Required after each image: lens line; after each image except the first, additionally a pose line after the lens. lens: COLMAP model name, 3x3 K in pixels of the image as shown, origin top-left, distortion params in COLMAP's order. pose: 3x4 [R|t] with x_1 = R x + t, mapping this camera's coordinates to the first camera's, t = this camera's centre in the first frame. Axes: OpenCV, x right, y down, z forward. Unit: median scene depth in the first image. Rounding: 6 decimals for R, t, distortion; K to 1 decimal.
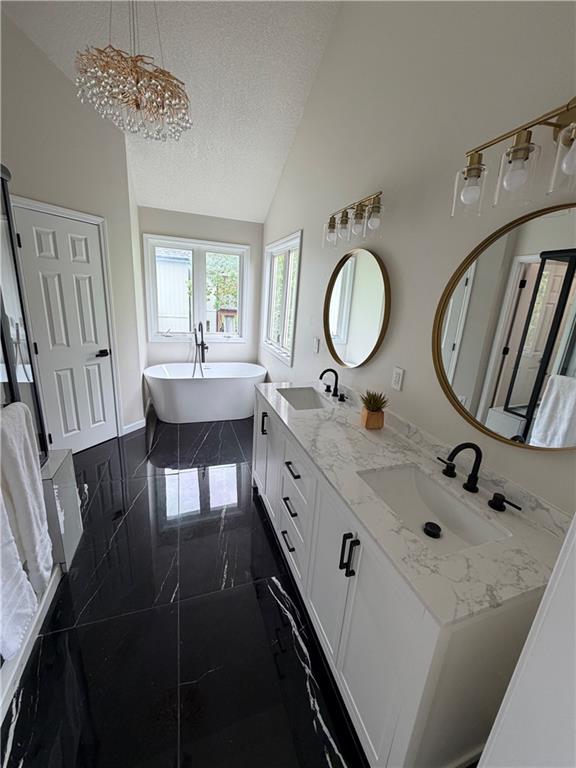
lens RADIAL K [[306.9, 0, 288.1], [0, 306.9, 383.0], [0, 0, 1]] dist [0.001575, -0.000160]
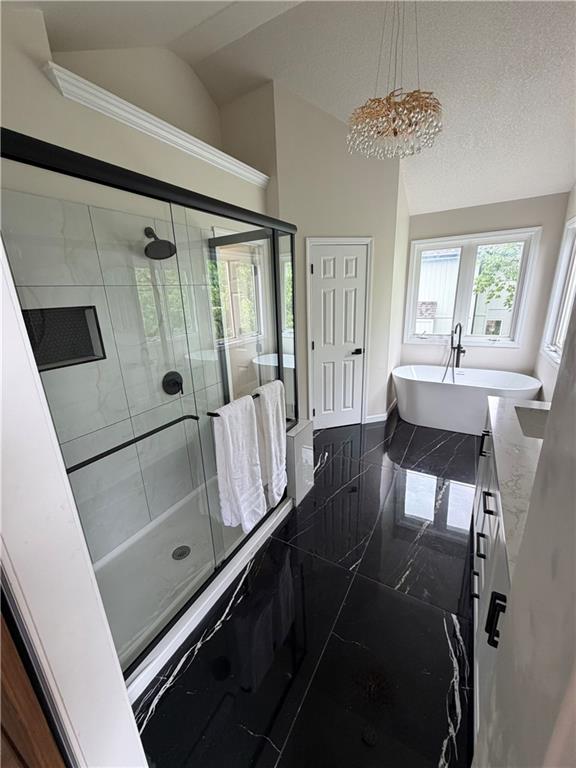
lens RADIAL K [[306.9, 0, 286.9], [0, 306.9, 383.2], [0, 0, 1]] dist [0.001575, -0.000160]
pose [[0.647631, 0.129068, -0.750943, 0.104510], [-0.131225, 0.989716, 0.056936, -0.005534], [0.750569, 0.061669, 0.657908, 0.010195]]
